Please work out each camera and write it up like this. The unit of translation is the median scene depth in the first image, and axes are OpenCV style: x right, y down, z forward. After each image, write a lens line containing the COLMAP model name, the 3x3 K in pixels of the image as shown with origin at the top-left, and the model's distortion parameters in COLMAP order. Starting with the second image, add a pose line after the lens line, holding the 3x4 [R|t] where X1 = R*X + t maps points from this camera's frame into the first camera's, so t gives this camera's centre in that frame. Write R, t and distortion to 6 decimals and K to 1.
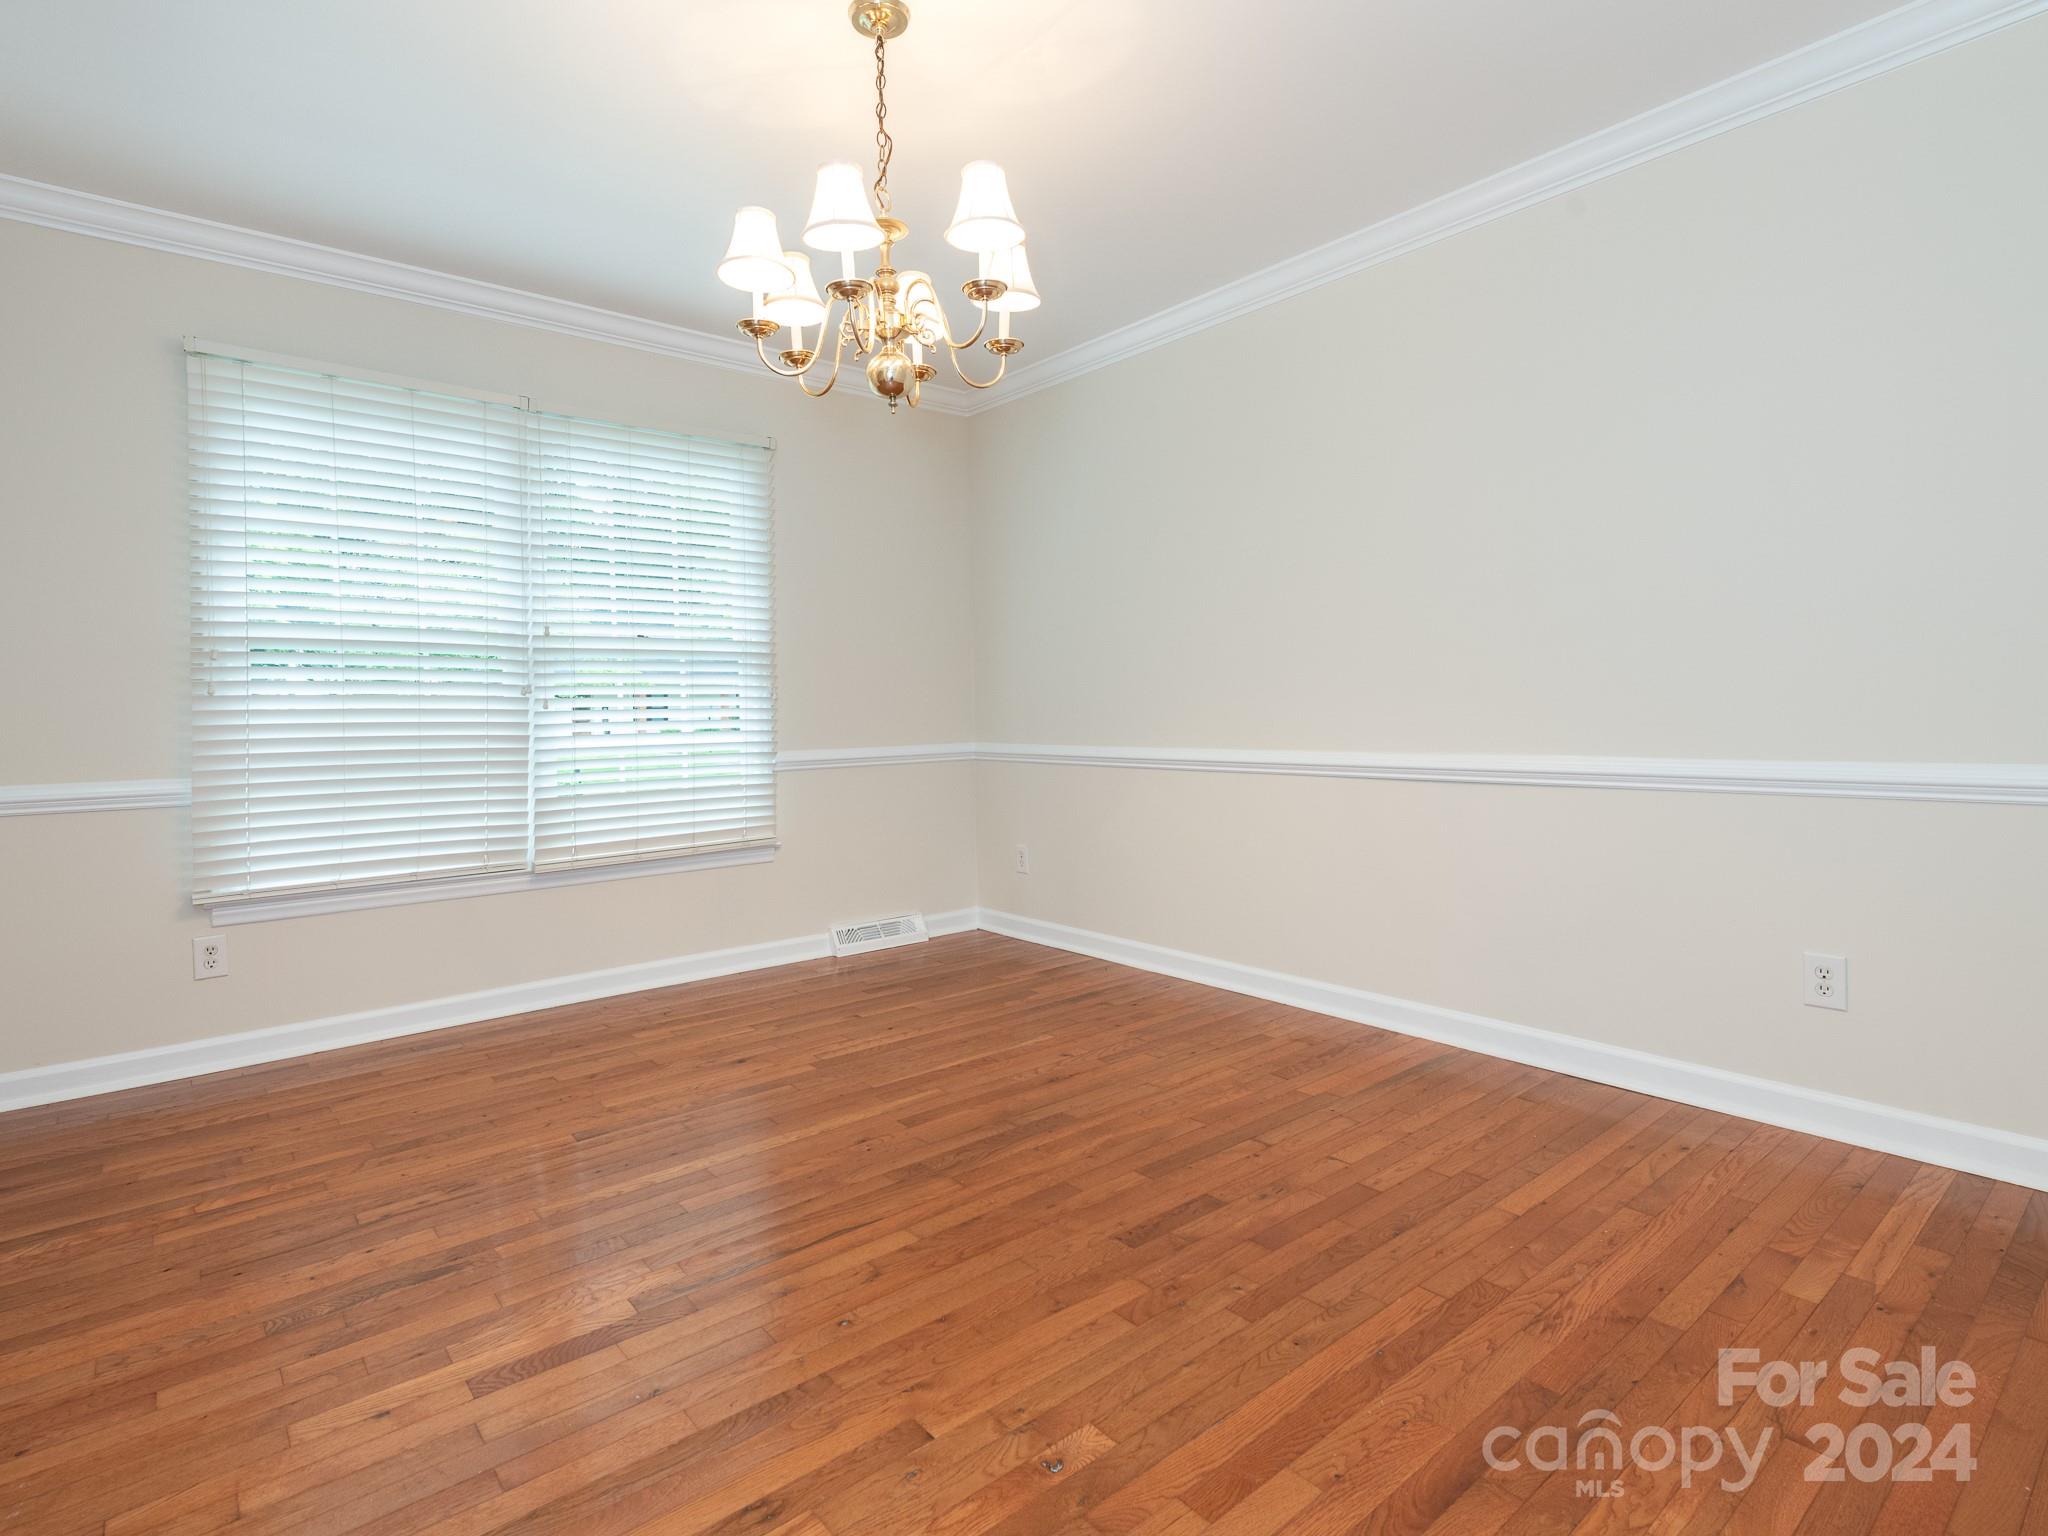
lens RADIAL K [[1095.6, 0, 1020.7], [0, 1095.6, 760.7], [0, 0, 1]] dist [-0.000148, -0.000859]
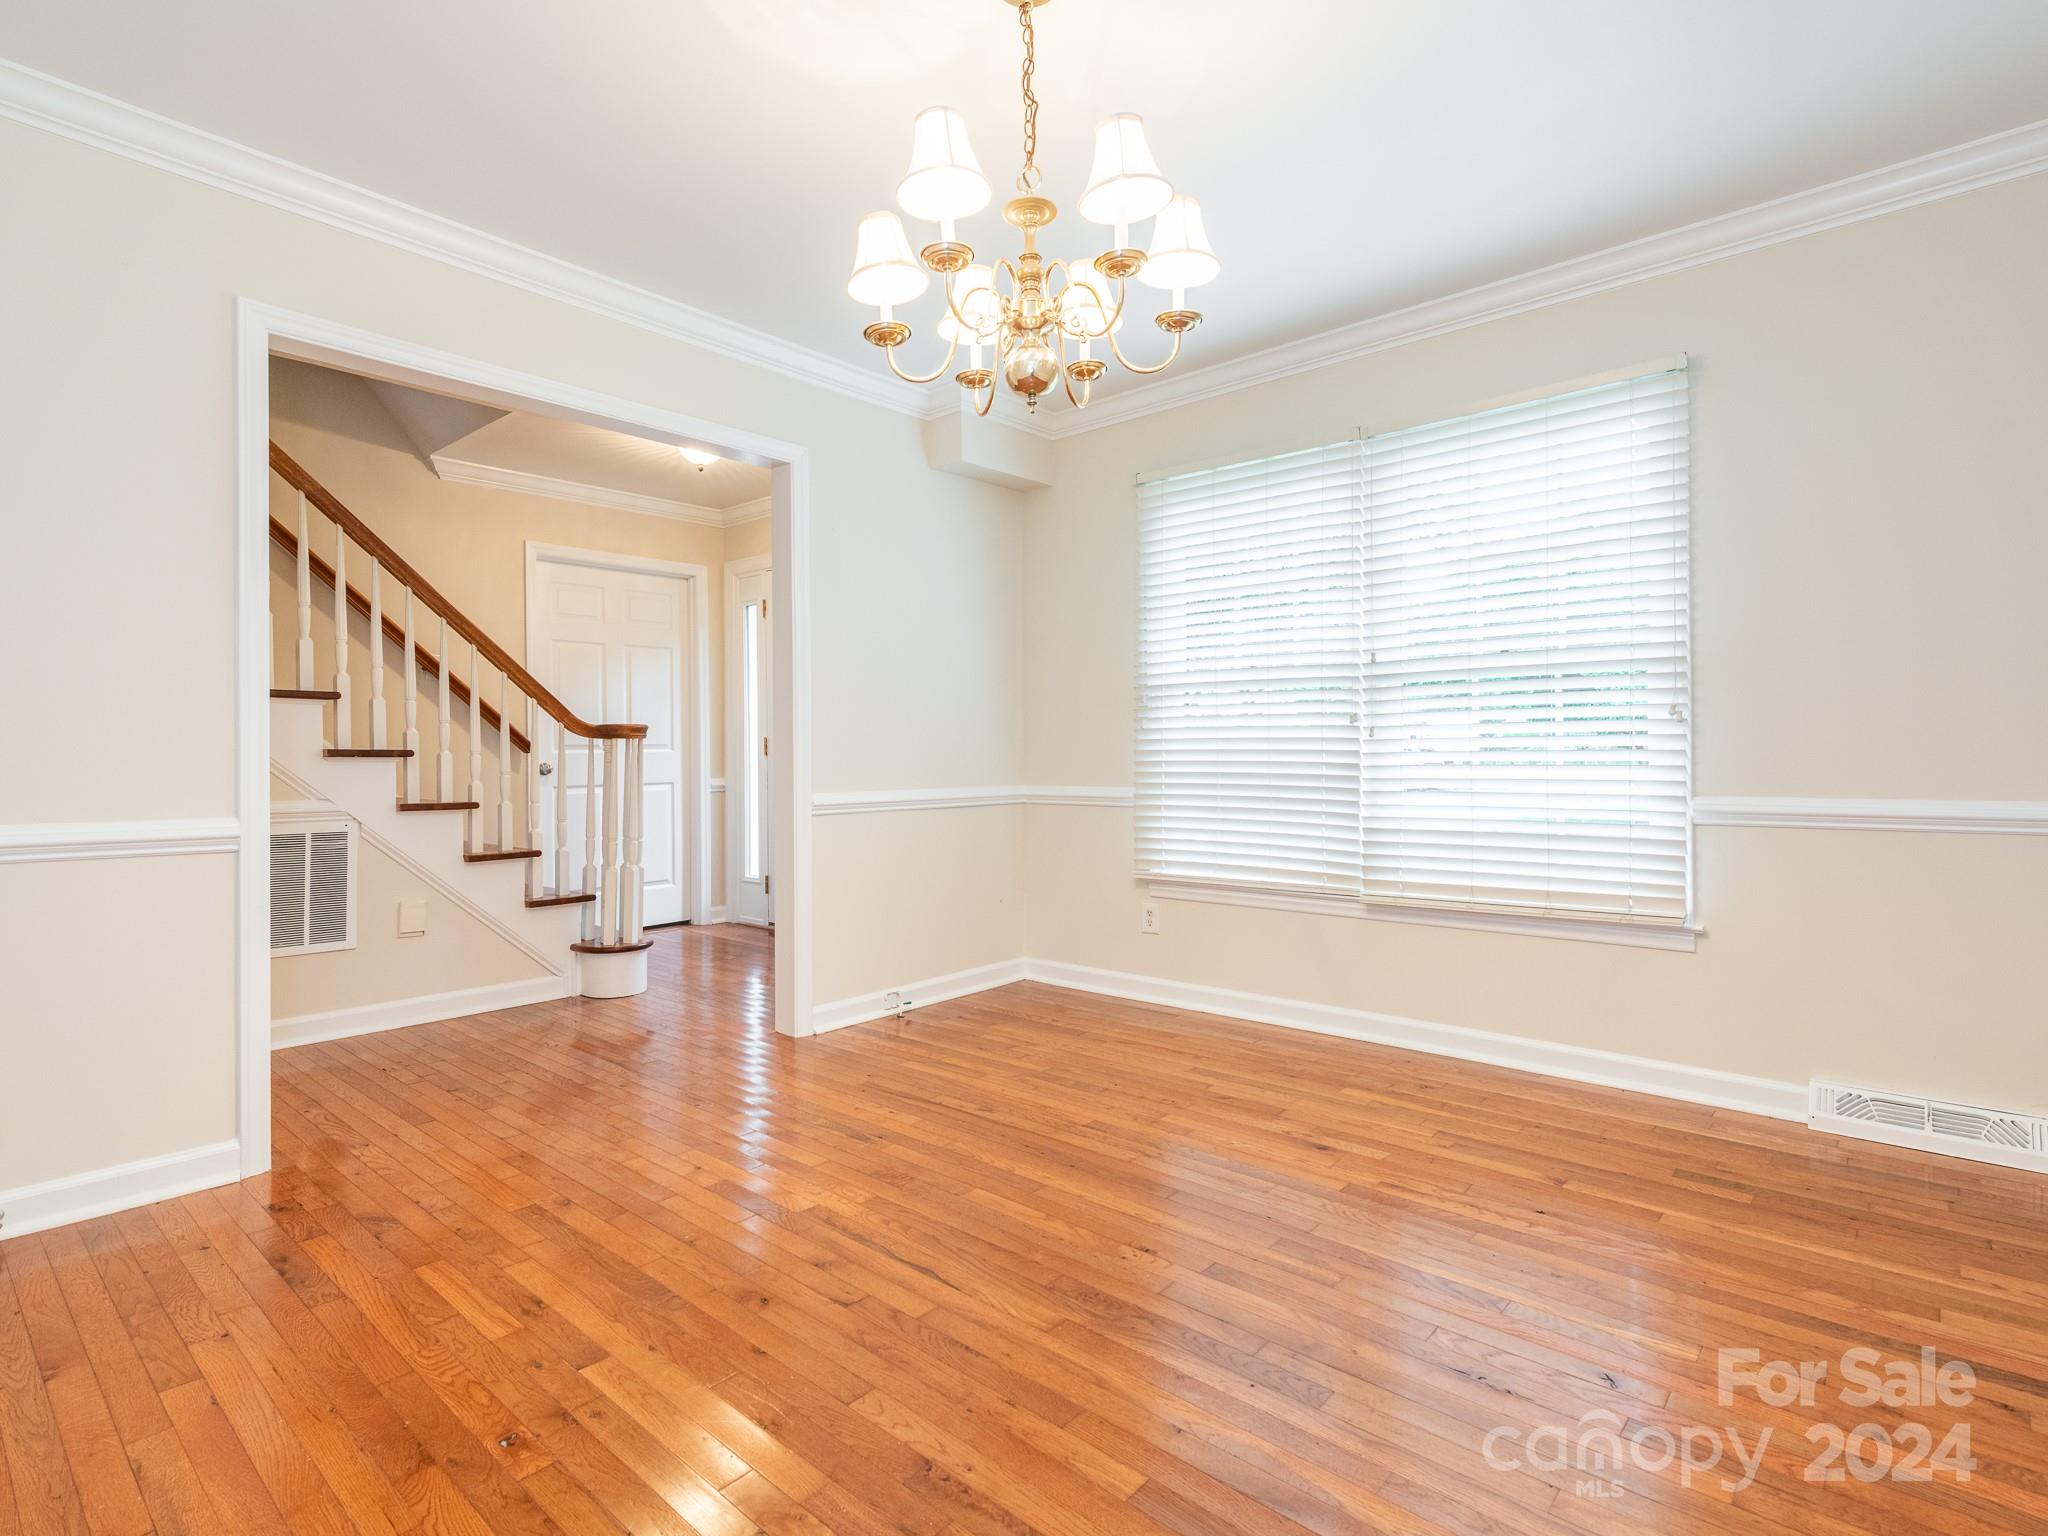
lens RADIAL K [[1063.2, 0, 1020.5], [0, 1063.2, 768.9], [0, 0, 1]] dist [-0.000405, -0.000701]
pose [[0.100928, 0.032827, -0.994352, 0.527578], [-0.038768, 0.998826, 0.029039, -0.037559], [0.994138, 0.035618, 0.102082, 0.649161]]
